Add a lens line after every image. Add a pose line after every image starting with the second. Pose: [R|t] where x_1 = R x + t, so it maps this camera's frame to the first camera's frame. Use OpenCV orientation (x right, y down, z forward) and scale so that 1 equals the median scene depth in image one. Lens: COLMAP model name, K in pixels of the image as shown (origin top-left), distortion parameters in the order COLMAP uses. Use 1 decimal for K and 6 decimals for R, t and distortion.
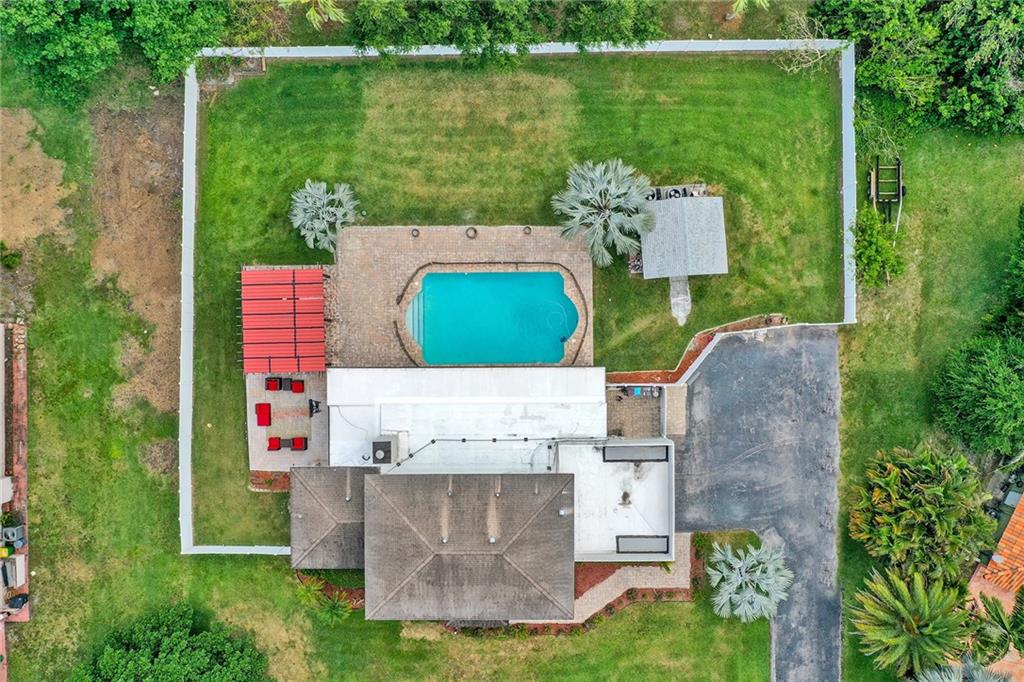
lens RADIAL K [[845.9, 0, 512.0], [0, 845.9, 341.0], [0, 0, 1]] dist [-0.003983, 0.009329]
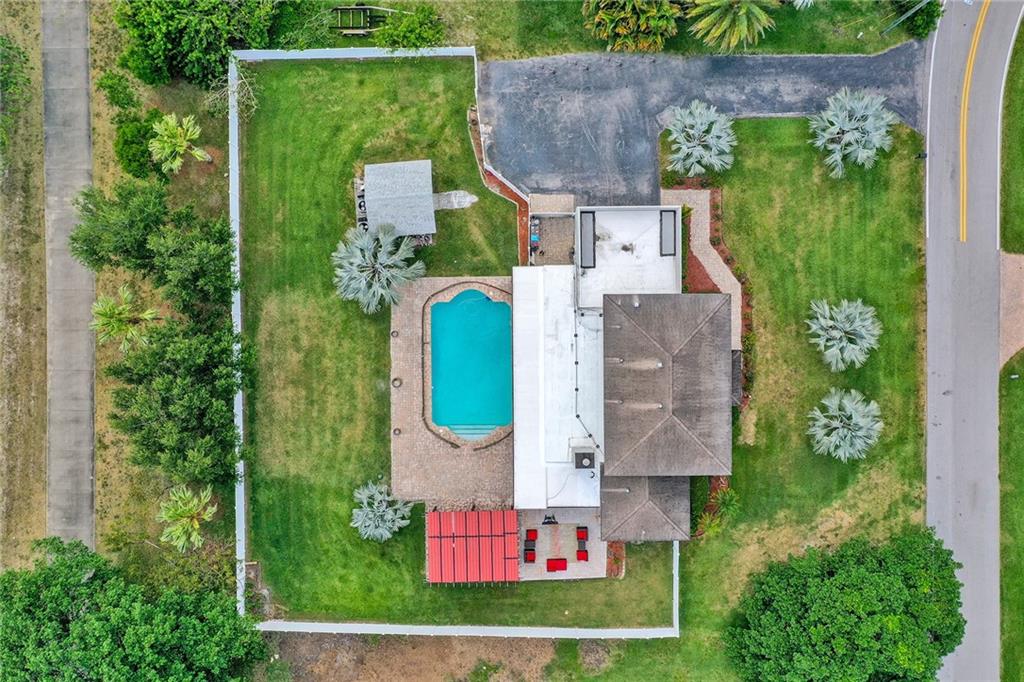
lens RADIAL K [[845.9, 0, 512.0], [0, 845.9, 341.0], [0, 0, 1]] dist [-0.003983, 0.009329]
pose [[-0.001918, -0.999990, -0.004064, 0.013177], [0.999801, -0.001837, -0.019859, 0.050962], [0.019851, -0.004102, 0.999795, -0.143000]]
